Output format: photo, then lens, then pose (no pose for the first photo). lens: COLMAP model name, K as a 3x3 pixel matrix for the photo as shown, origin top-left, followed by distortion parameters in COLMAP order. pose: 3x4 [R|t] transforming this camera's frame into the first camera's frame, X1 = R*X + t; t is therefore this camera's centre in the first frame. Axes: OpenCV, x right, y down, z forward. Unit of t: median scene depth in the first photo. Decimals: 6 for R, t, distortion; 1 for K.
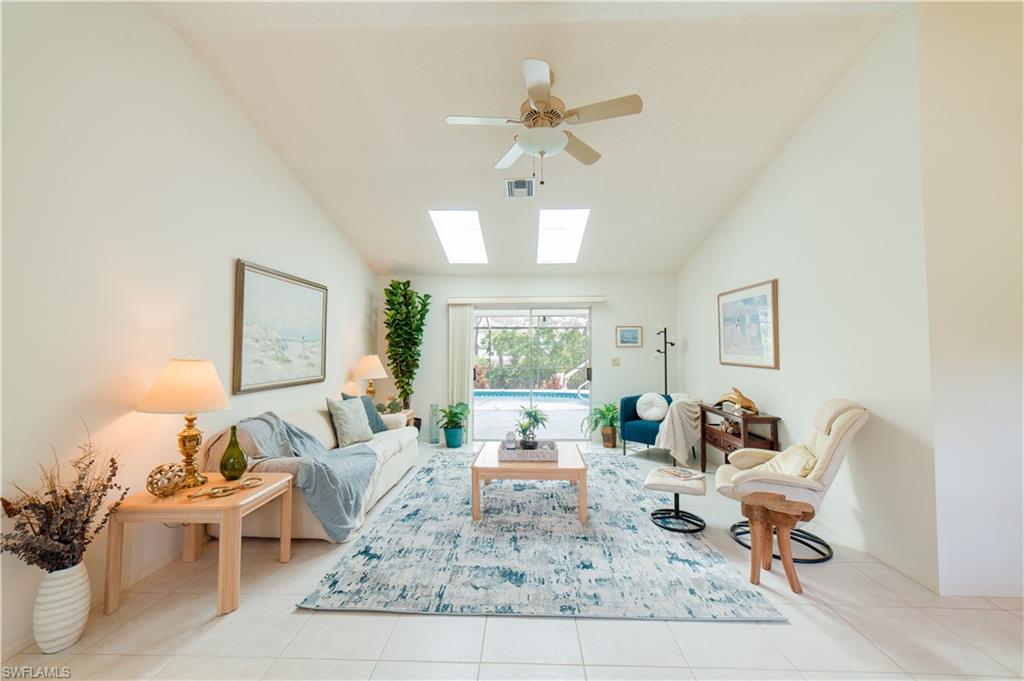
lens RADIAL K [[393.7, 0, 511.5], [0, 393.7, 336.6], [0, 0, 1]] dist [0.000279, 0.000285]
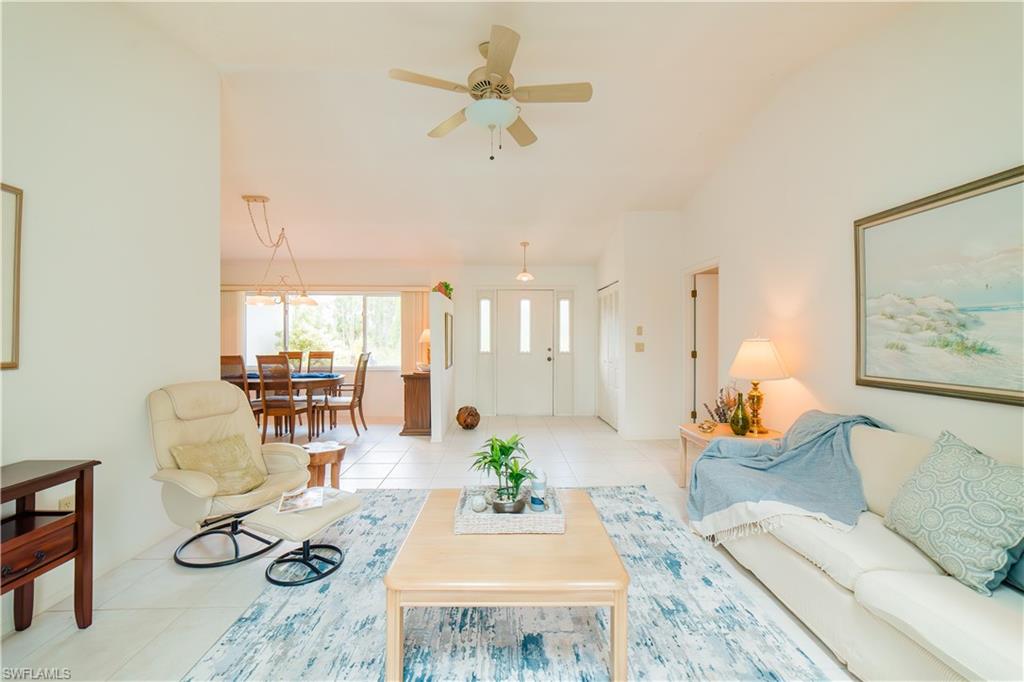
lens RADIAL K [[402.0, 0, 513.5], [0, 402.0, 335.8], [0, 0, 1]] dist [-0.000895, 0.000377]
pose [[-0.997423, 0.002122, -0.071716, 0.079656], [0.005108, 0.999126, -0.041484, 0.068438], [0.071565, -0.041744, -0.996562, 1.623397]]
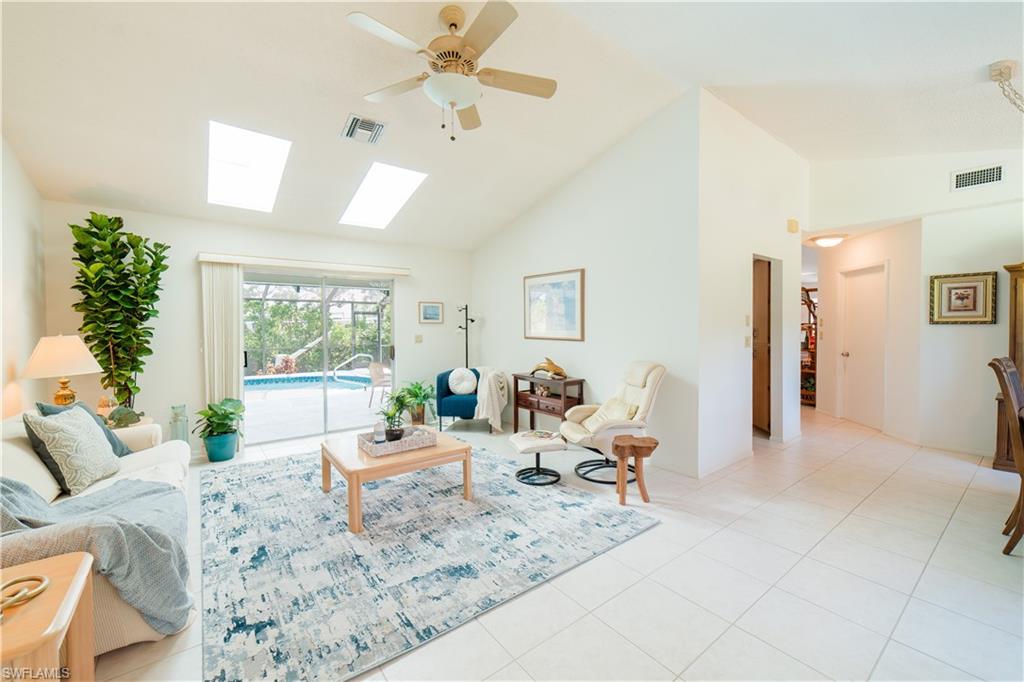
lens RADIAL K [[408.1, 0, 509.1], [0, 408.1, 336.5], [0, 0, 1]] dist [0.001506, 0.000540]
pose [[0.773964, -0.017668, 0.632983, -0.345187], [-0.018858, 0.998524, 0.050928, 0.006562], [-0.632949, -0.051353, 0.772488, 0.150085]]
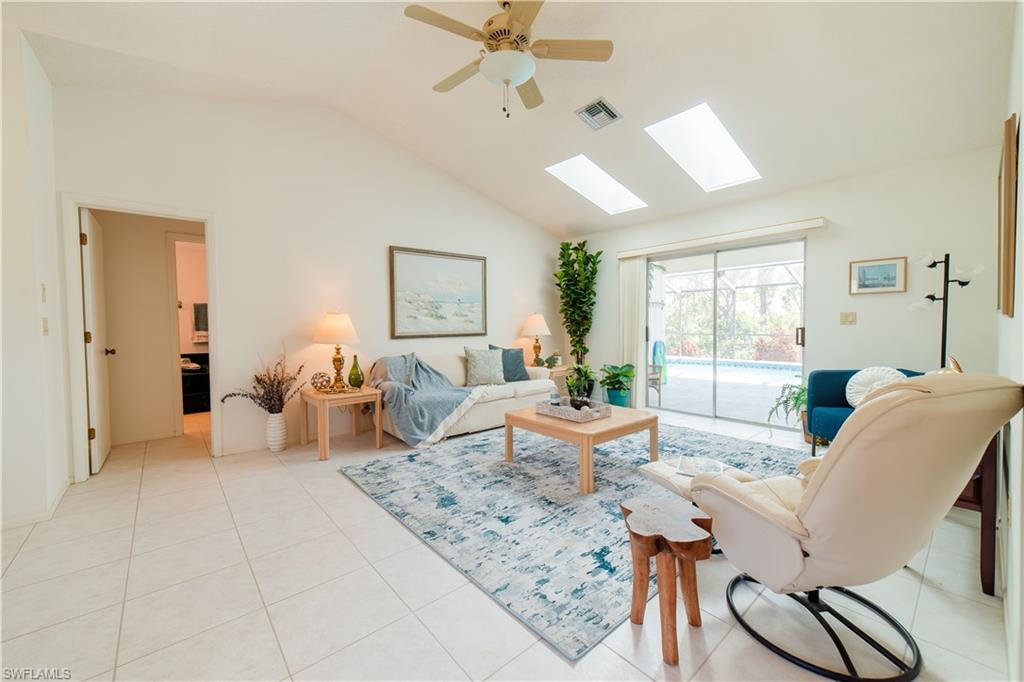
lens RADIAL K [[402.0, 0, 513.5], [0, 402.0, 335.8], [0, 0, 1]] dist [-0.000895, 0.000377]
pose [[0.681259, 0.016258, -0.731862, 0.649327], [0.038672, 0.997558, 0.058158, 0.059374], [0.731020, -0.067923, 0.678967, 0.274781]]
